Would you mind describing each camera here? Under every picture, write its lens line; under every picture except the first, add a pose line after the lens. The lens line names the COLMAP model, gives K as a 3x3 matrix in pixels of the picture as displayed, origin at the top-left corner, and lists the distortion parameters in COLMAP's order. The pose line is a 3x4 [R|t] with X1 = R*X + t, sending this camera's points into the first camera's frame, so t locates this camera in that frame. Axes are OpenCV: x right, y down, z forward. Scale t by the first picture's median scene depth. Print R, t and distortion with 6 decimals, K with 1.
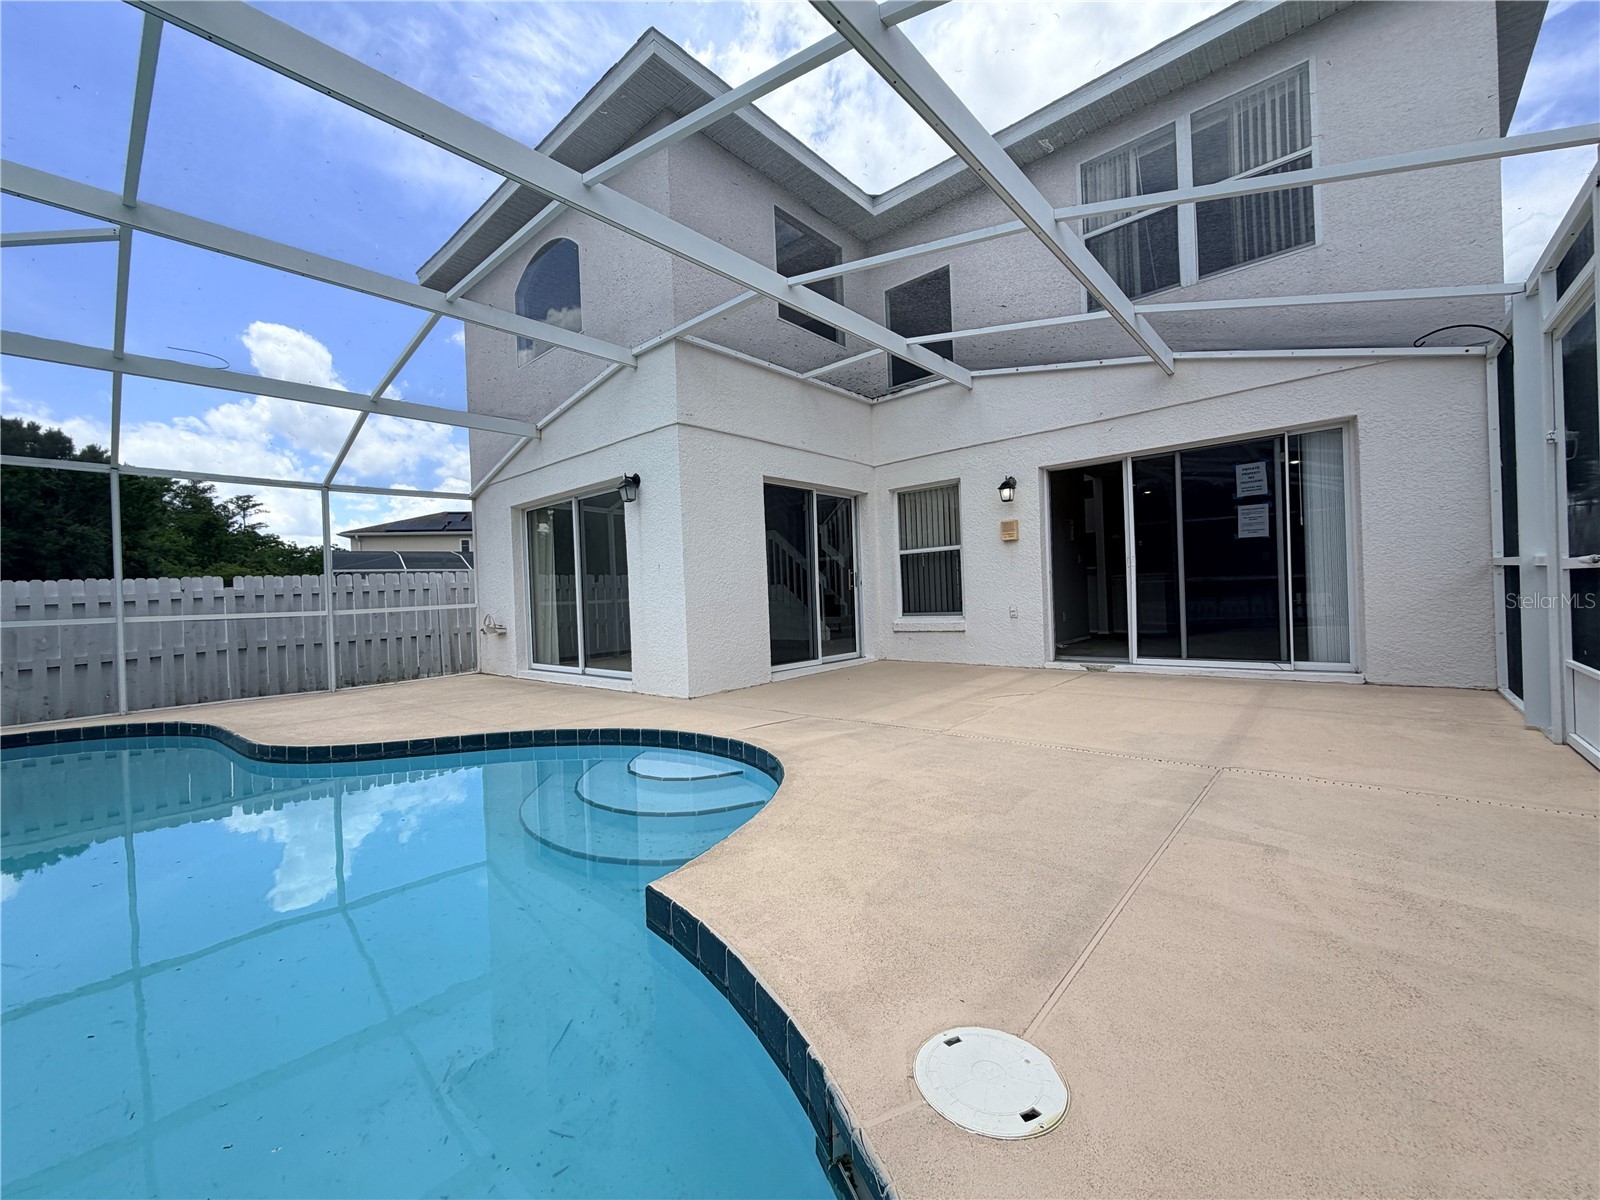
lens RADIAL K [[639.6, 0, 803.6], [0, 639.6, 594.0], [0, 0, 1]] dist [-0.004818, -0.000161]
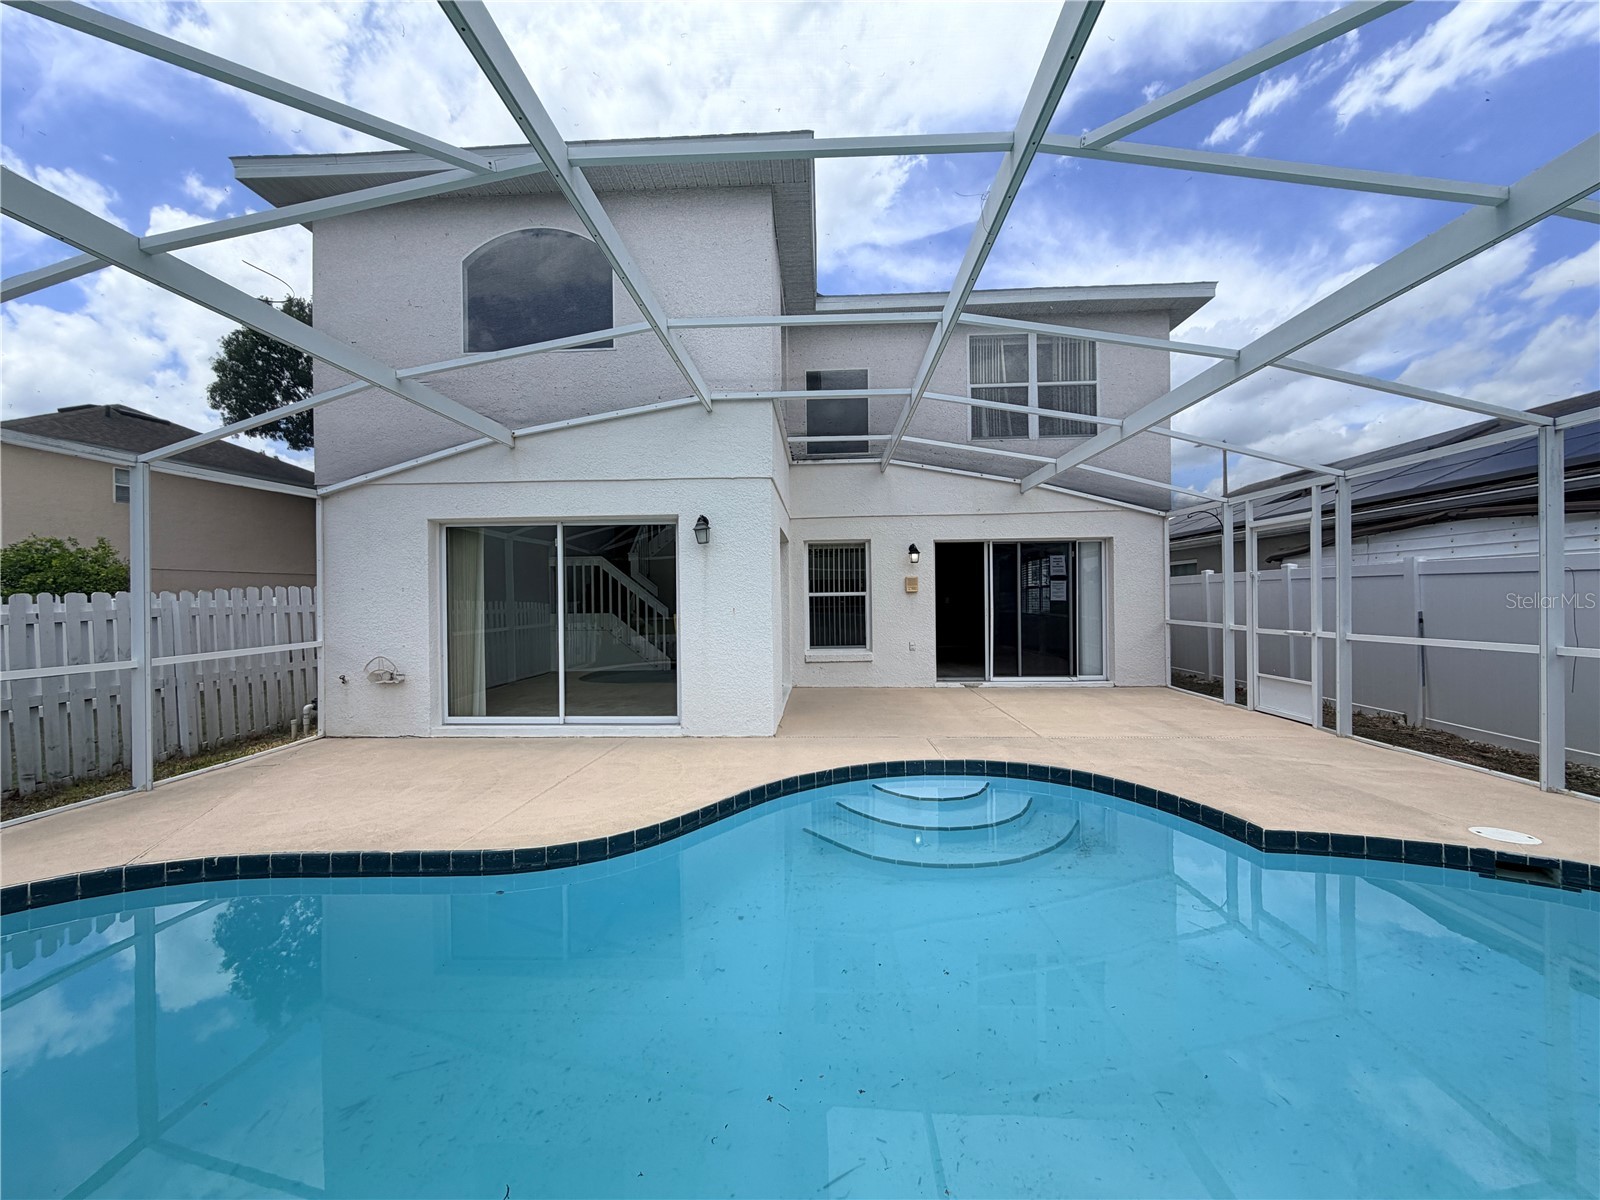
lens RADIAL K [[634.9, 0, 796.8], [0, 634.9, 600.2], [0, 0, 1]] dist [0.000265, -0.000313]
pose [[0.778787, 0.027931, 0.626666, -0.735281], [-0.020750, 0.999609, -0.018766, -0.039914], [-0.626945, 0.001611, 0.779062, 0.131277]]
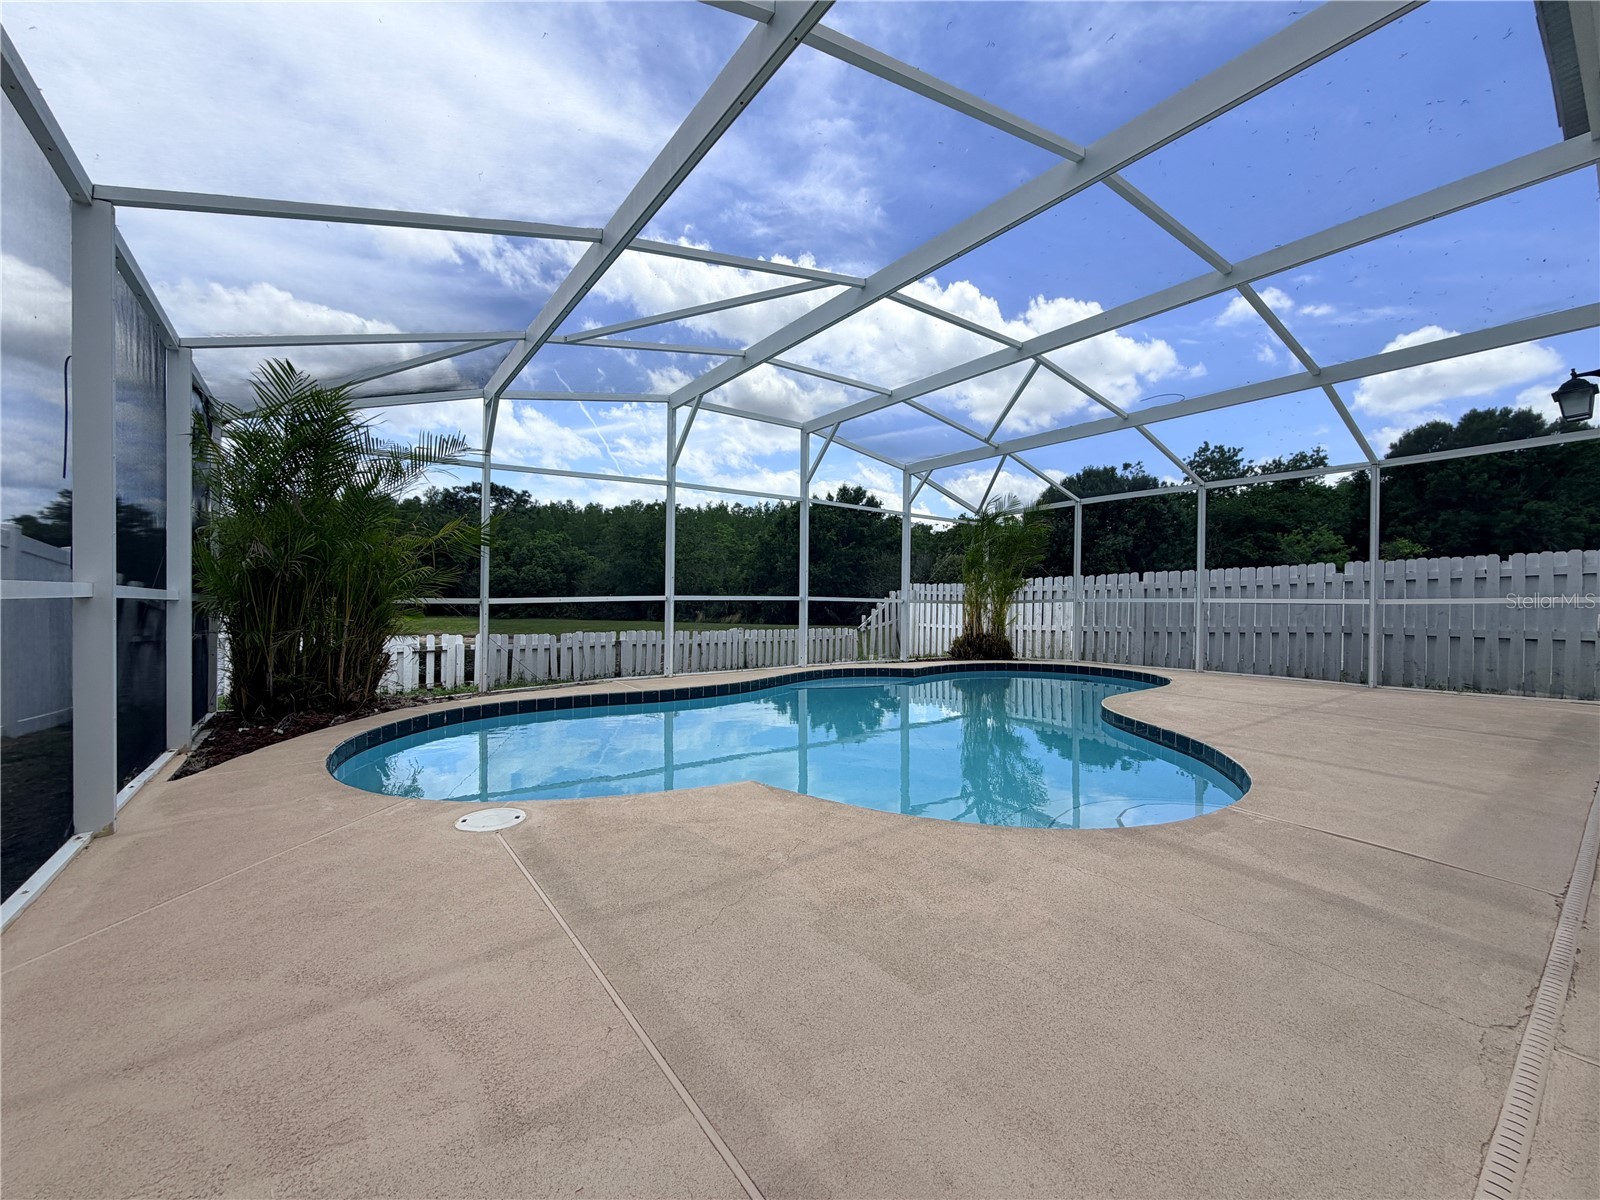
lens RADIAL K [[634.9, 0, 796.8], [0, 634.9, 600.2], [0, 0, 1]] dist [0.000265, -0.000313]
pose [[-0.213422, 0.040201, -0.976133, 0.388729], [0.008531, 0.999192, 0.039286, -0.018549], [0.976923, 0.000057, -0.213592, 0.442854]]
